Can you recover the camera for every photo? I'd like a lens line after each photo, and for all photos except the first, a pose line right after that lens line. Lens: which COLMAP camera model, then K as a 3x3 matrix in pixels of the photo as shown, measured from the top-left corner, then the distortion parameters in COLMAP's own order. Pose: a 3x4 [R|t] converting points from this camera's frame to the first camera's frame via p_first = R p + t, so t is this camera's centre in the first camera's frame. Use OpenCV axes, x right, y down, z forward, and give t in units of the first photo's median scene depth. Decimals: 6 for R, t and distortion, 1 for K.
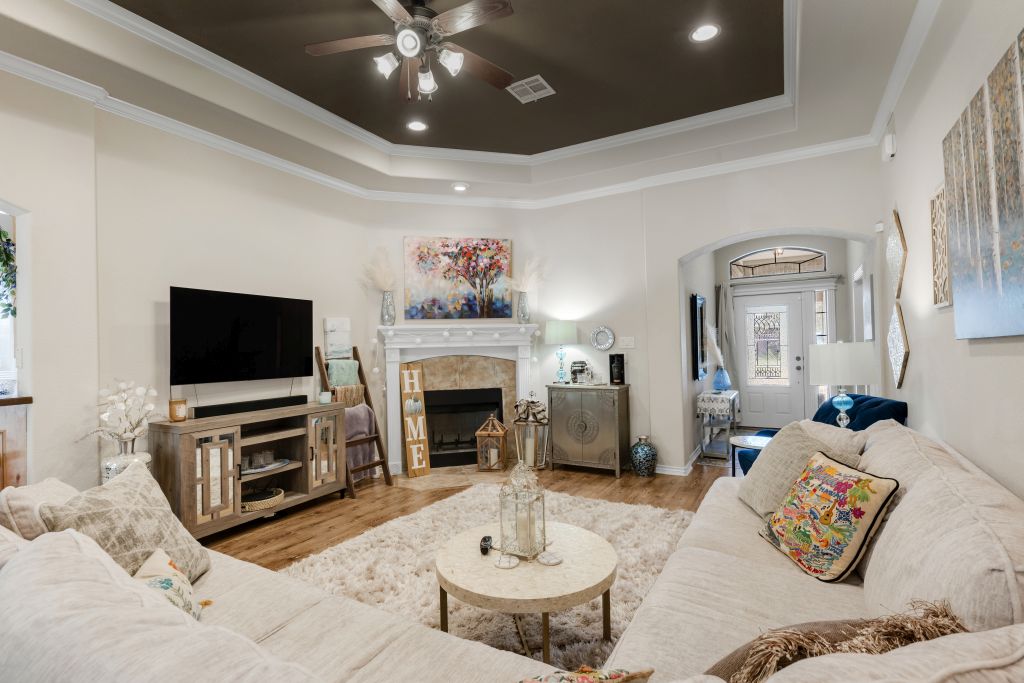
lens RADIAL K [[503.1, 0, 506.1], [0, 503.1, 343.1], [0, 0, 1]] dist [0.001968, -0.001246]
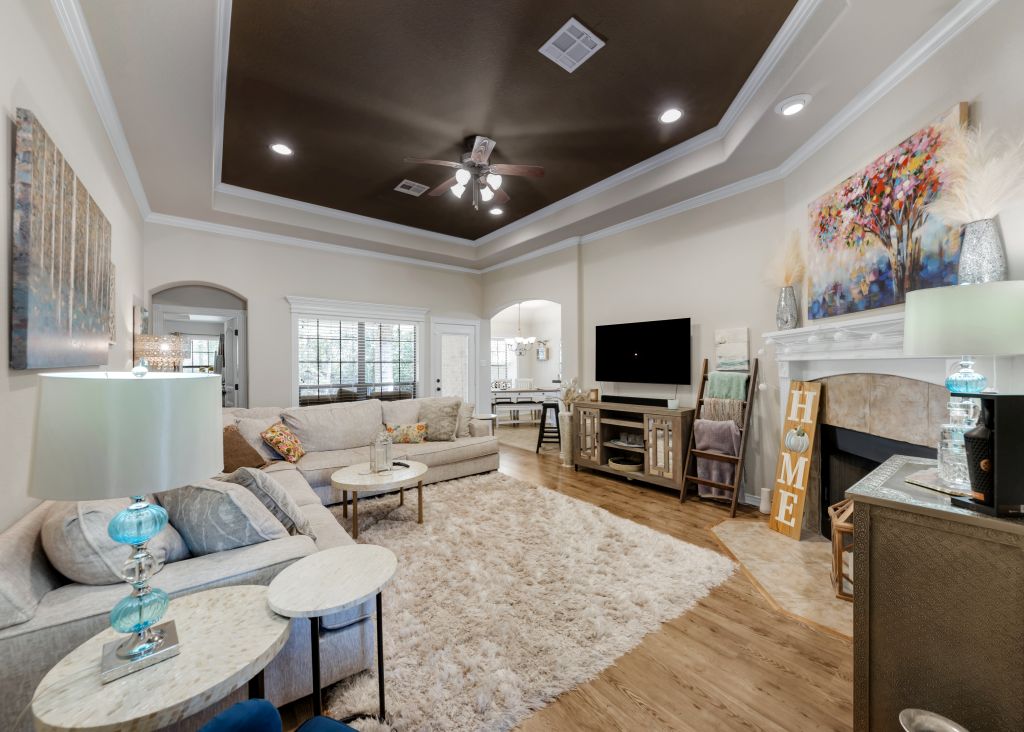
lens RADIAL K [[394.9, 0, 516.7], [0, 394.9, 366.7], [0, 0, 1]] dist [-0.000332, -0.000169]
pose [[-0.384306, 0.026393, -0.922828, 0.495351], [0.019218, 0.999603, 0.020586, -0.000781], [0.923006, -0.009823, -0.384661, 0.844926]]
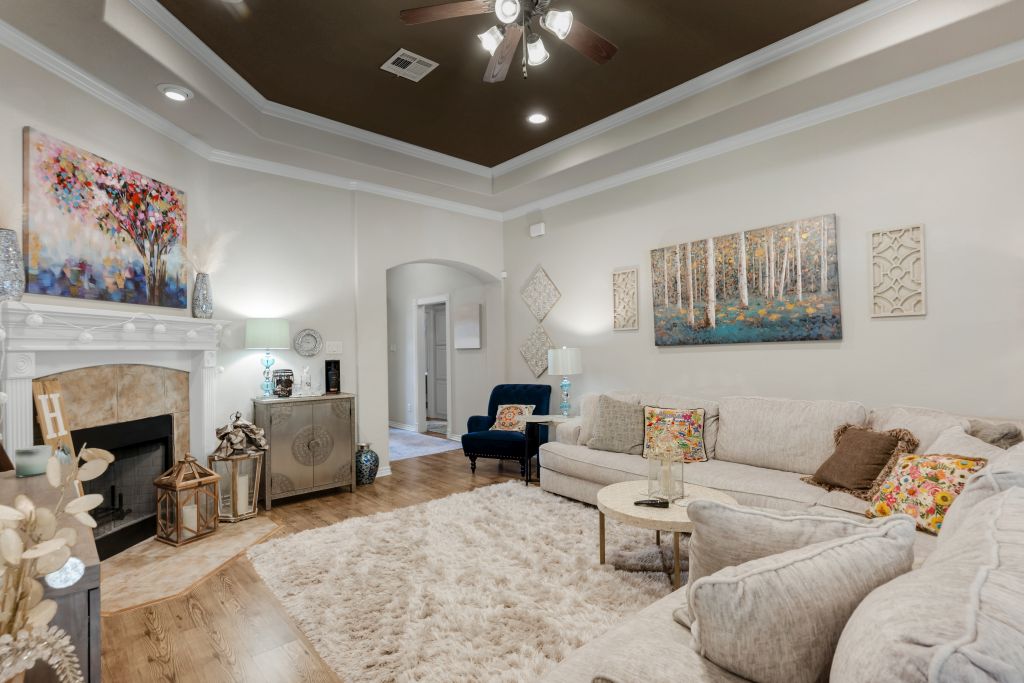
lens RADIAL K [[503.1, 0, 539.4], [0, 503.1, 347.8], [0, 0, 1]] dist [0.001968, -0.001246]
pose [[0.279220, 0.018927, 0.960041, -0.546746], [0.001914, 0.999793, -0.020268, 0.018343], [-0.960225, 0.007496, 0.279126, 0.382591]]
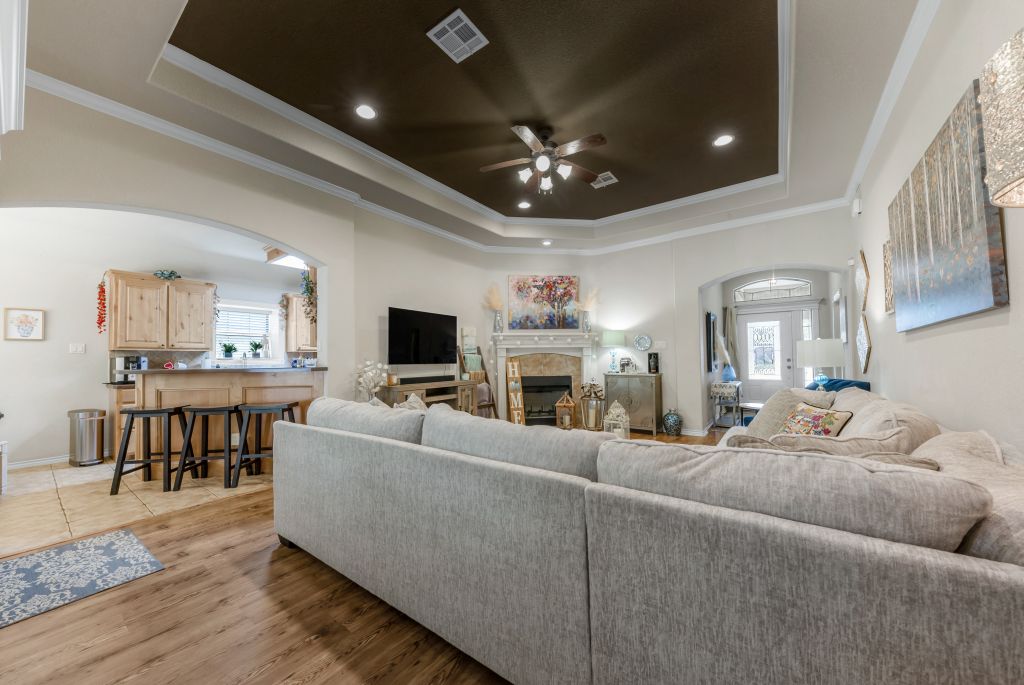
lens RADIAL K [[377.1, 0, 498.6], [0, 377.1, 351.5], [0, 0, 1]] dist [0.002459, -0.000037]
pose [[0.991623, 0.006906, -0.128984, -0.084958], [-0.008199, 0.999921, -0.009495, 0.032055], [0.128908, 0.010473, 0.991601, -0.147386]]
